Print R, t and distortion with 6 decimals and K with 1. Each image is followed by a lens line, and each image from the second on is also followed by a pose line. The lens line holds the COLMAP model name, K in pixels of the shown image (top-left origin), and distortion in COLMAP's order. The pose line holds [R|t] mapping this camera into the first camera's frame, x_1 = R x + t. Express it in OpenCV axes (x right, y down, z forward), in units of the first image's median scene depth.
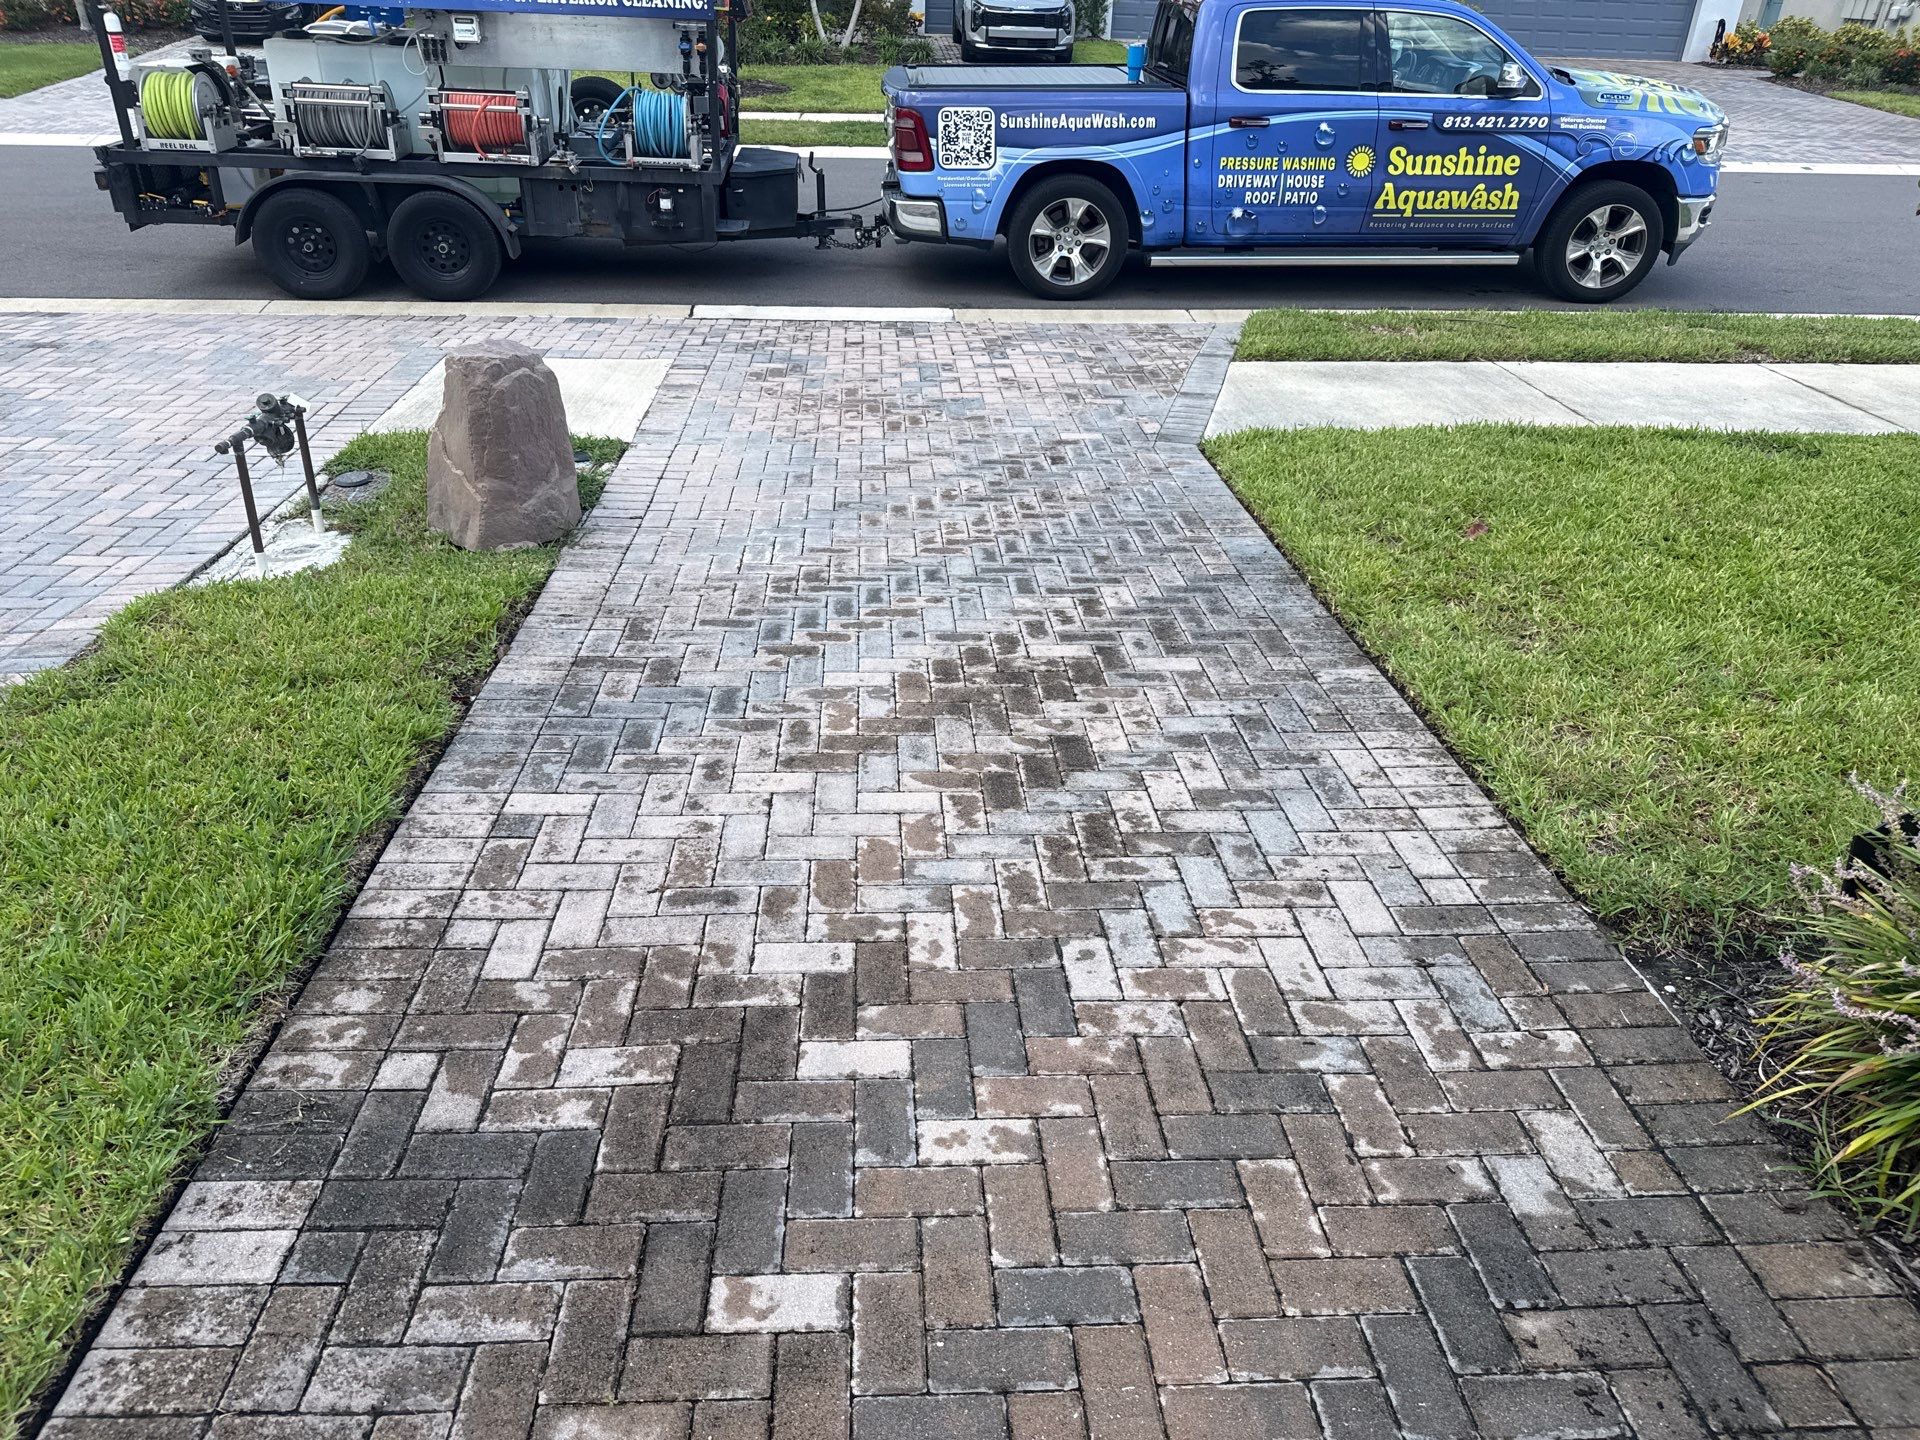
lens RADIAL K [[1366.3, 0, 952.3], [0, 1366.3, 714.0], [0, 0, 1]] dist [0.070082, -0.078596]
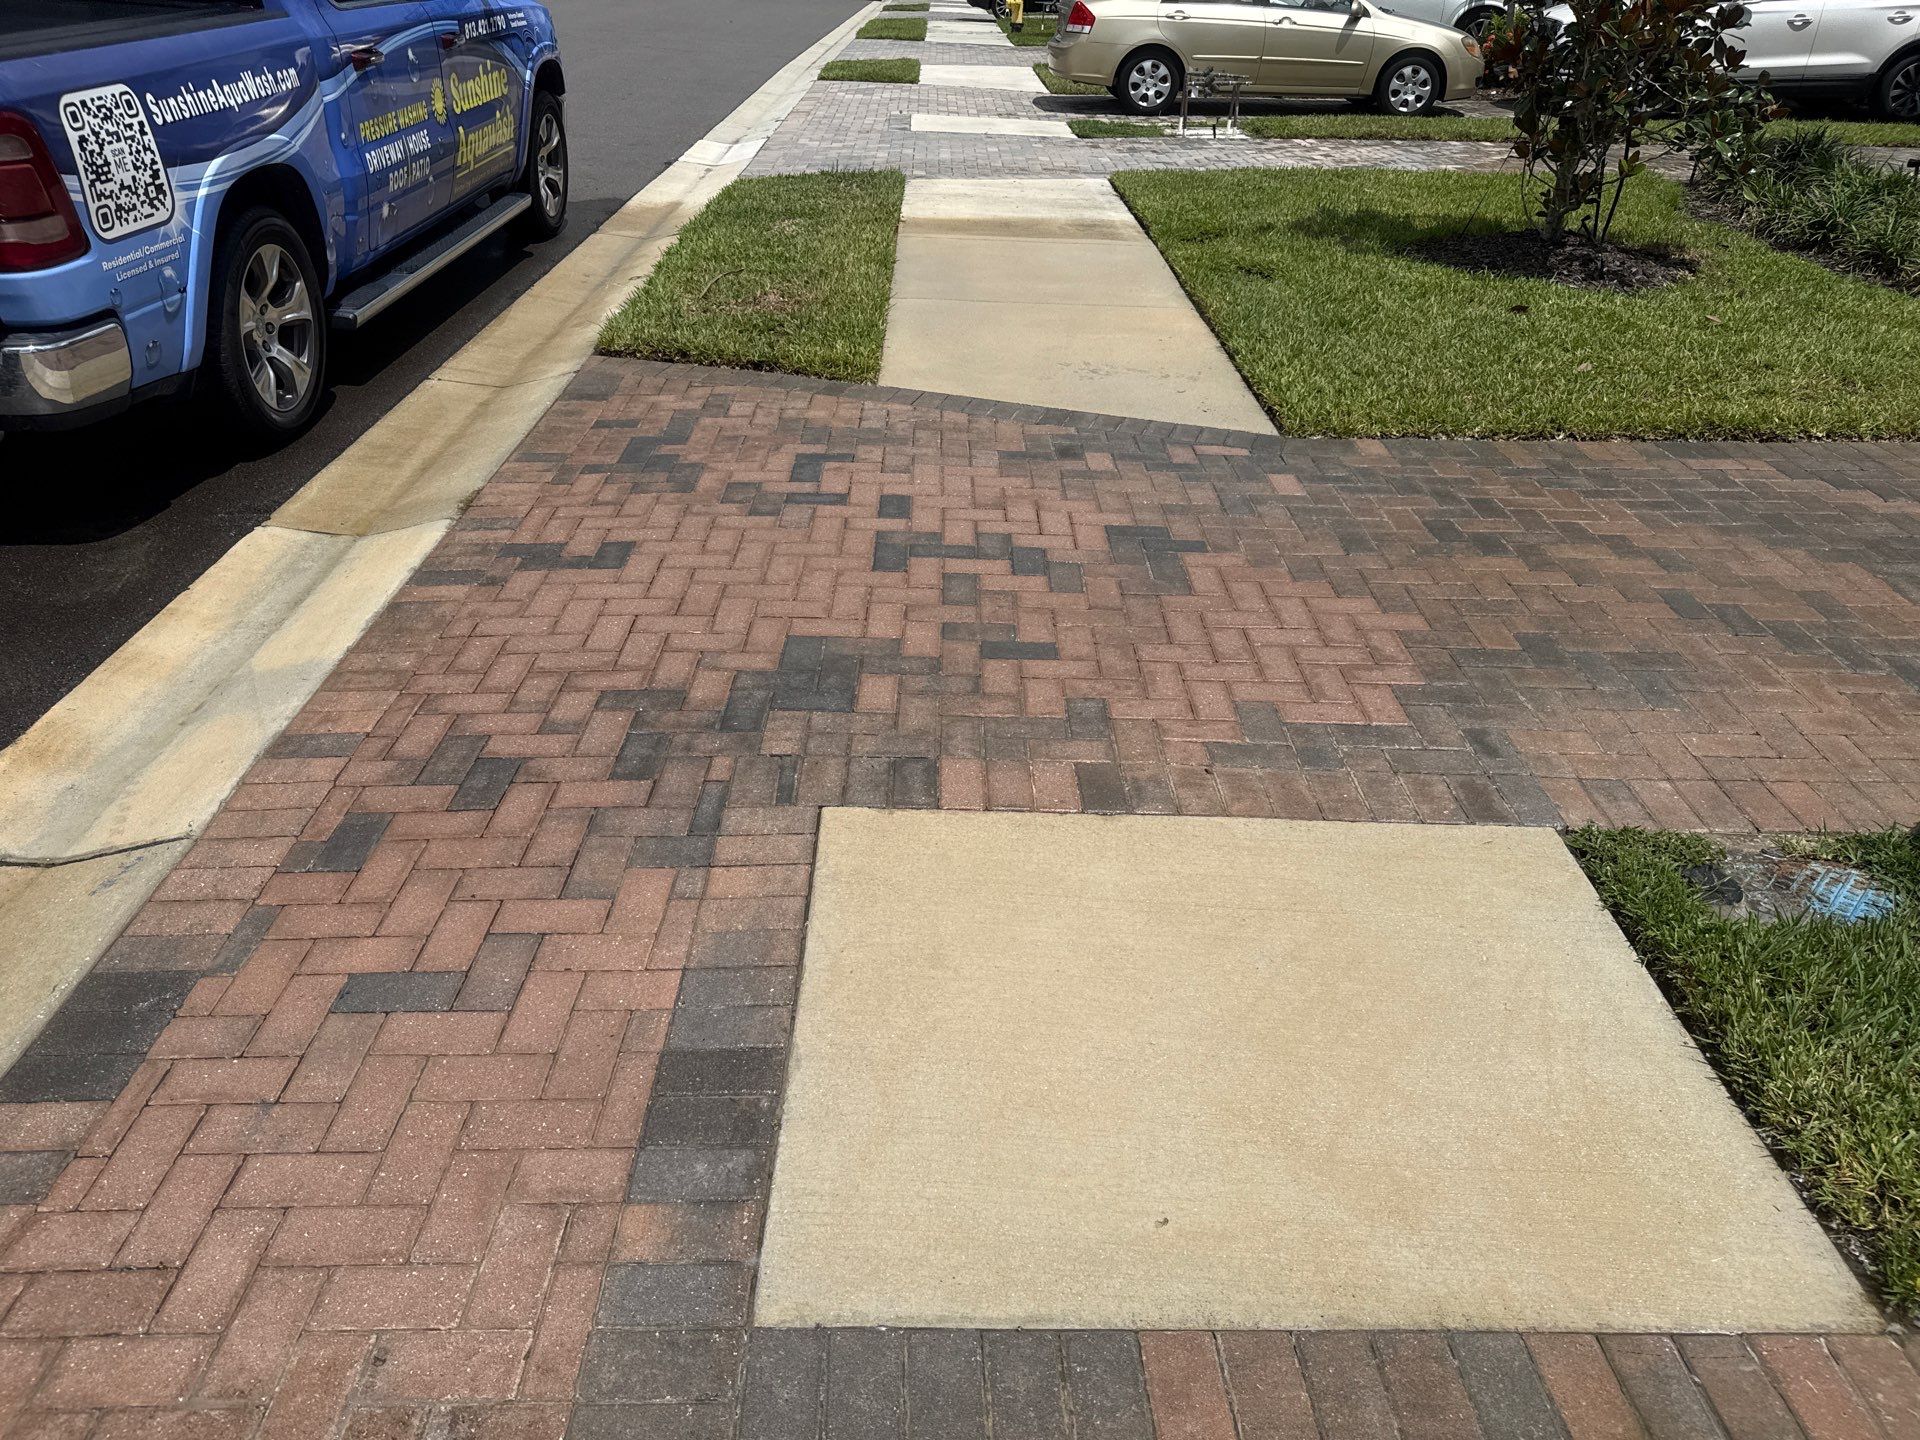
lens RADIAL K [[1347.4, 0, 950.2], [0, 1347.4, 719.1], [0, 0, 1]] dist [0.080962, -0.070573]
pose [[0.059841, -0.517468, 0.853607, -0.735594], [0.439247, 0.781549, 0.442993, -0.616816], [-0.896371, 0.348435, 0.274065, 1.225291]]
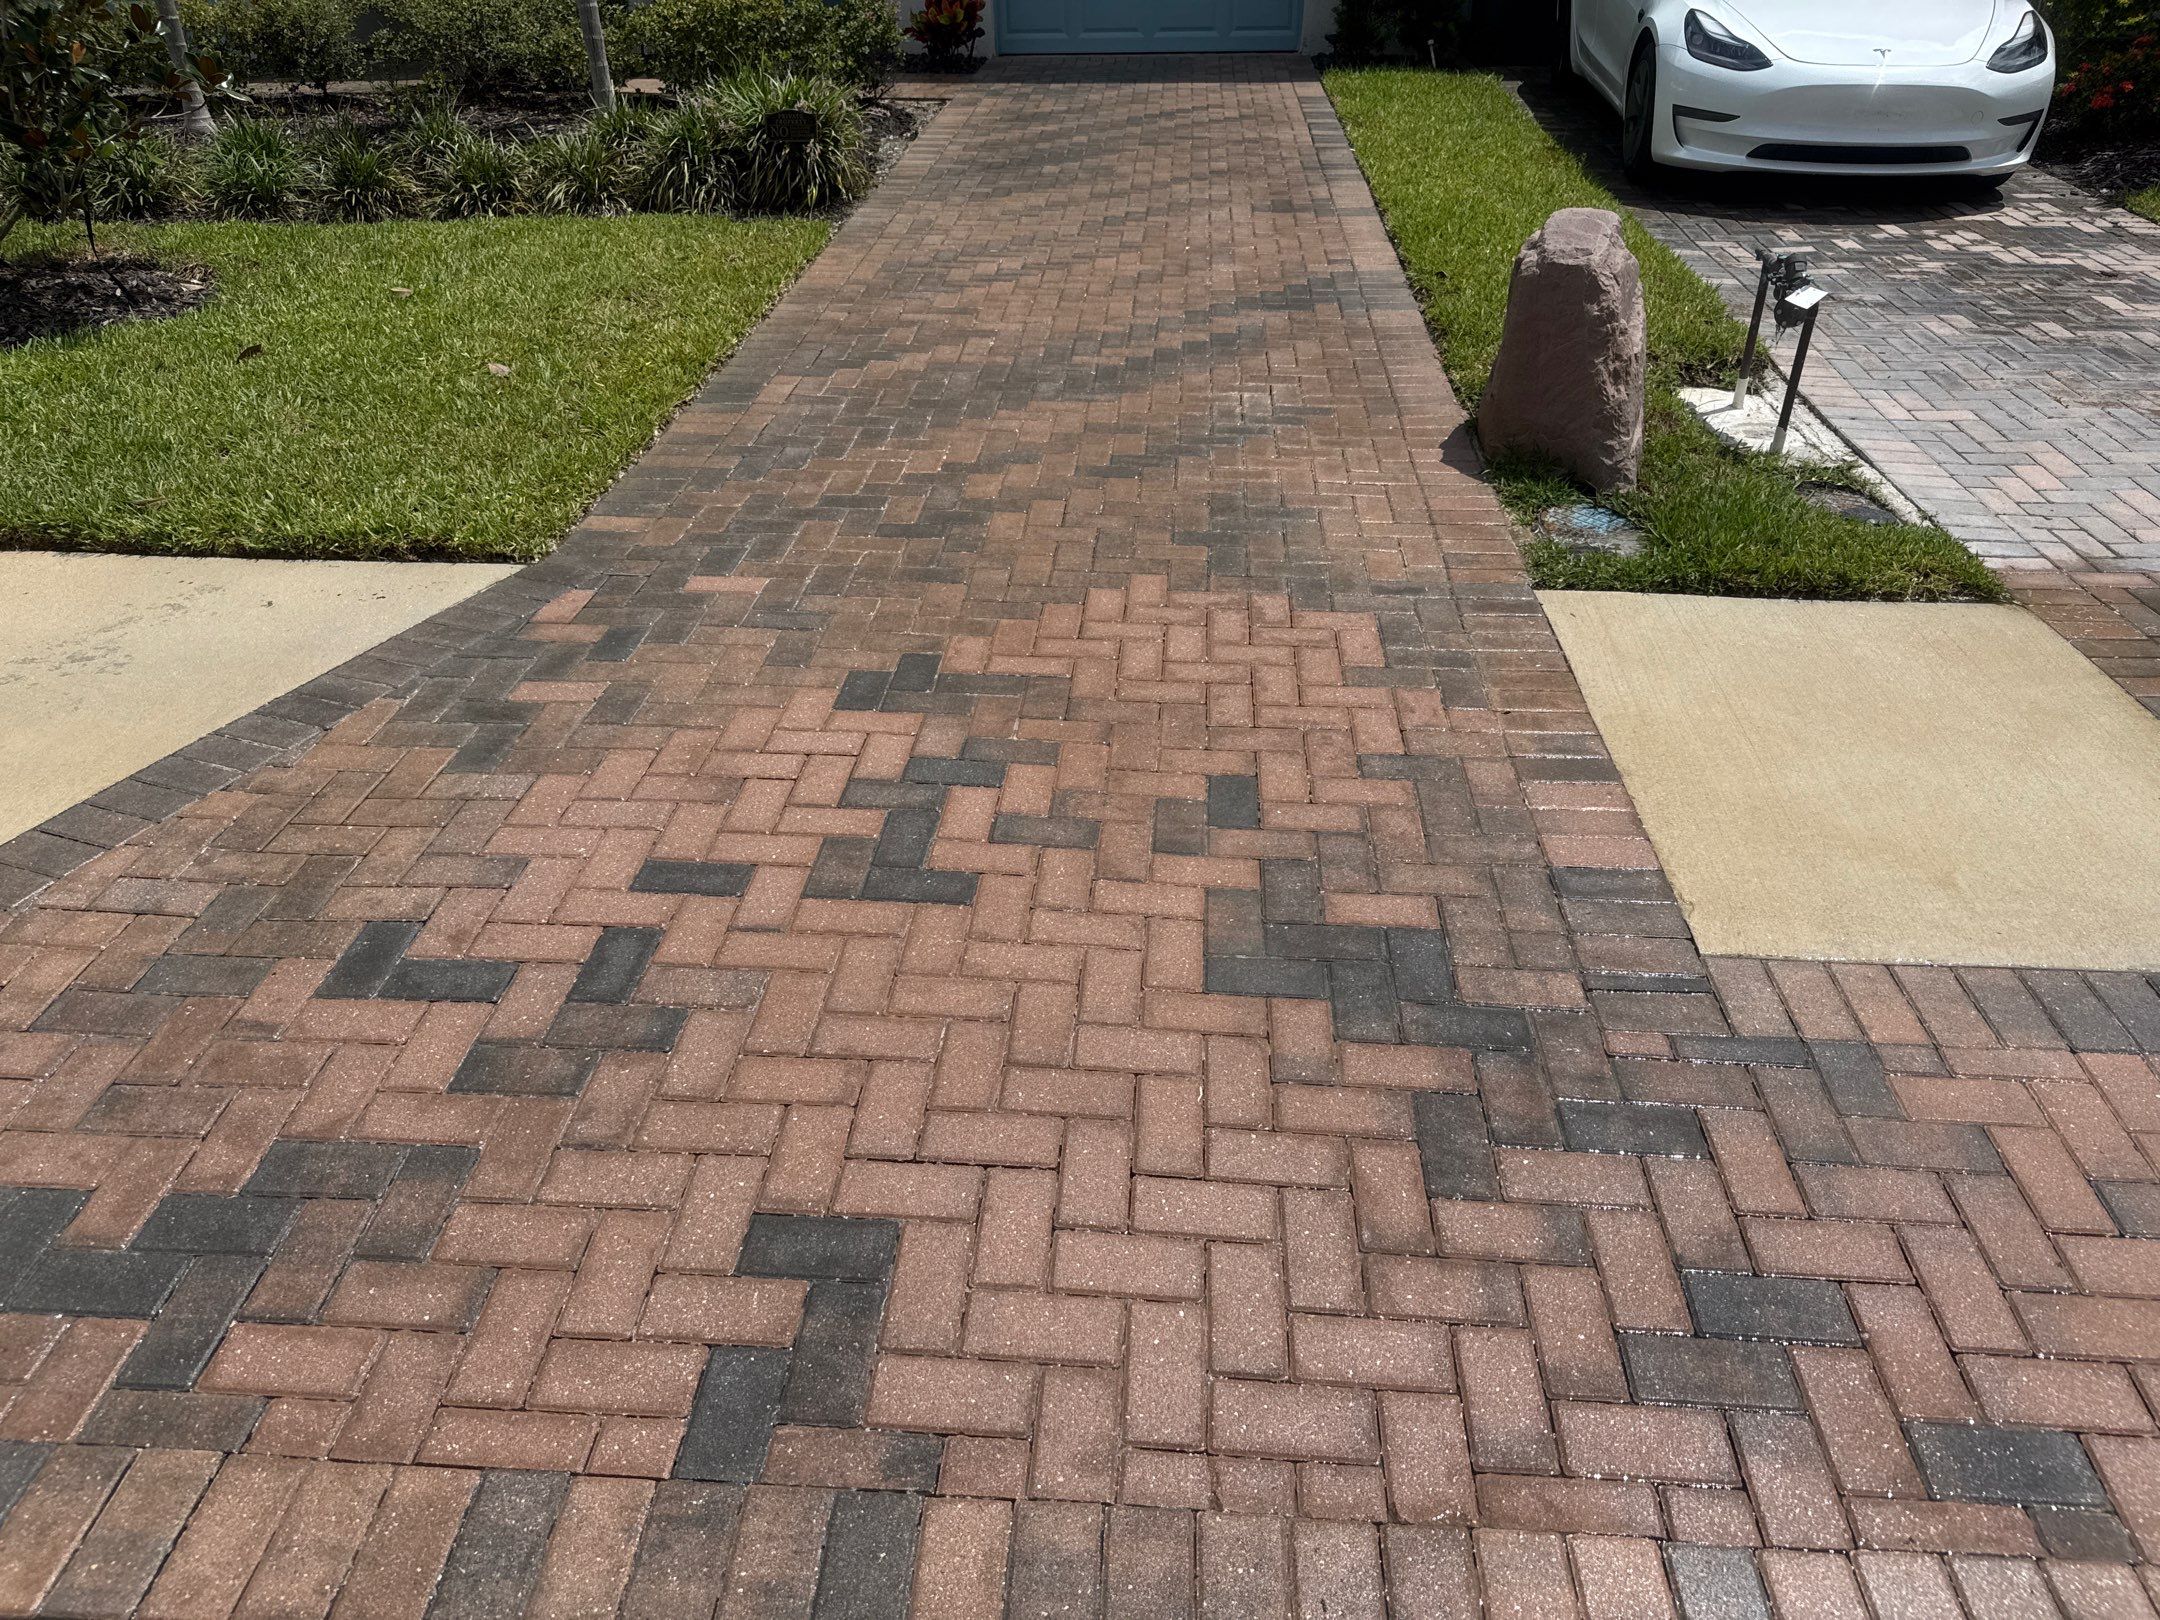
lens RADIAL K [[1533.6, 0, 1080.0], [0, 1533.6, 810.0], [0, 0, 1]] dist [0.063587, -0.074997]
pose [[-0.991648, -0.085447, 0.096610, -0.137809], [0.038577, 0.518268, 0.854348, -0.823215], [-0.123072, 0.850939, -0.510643, 1.672522]]
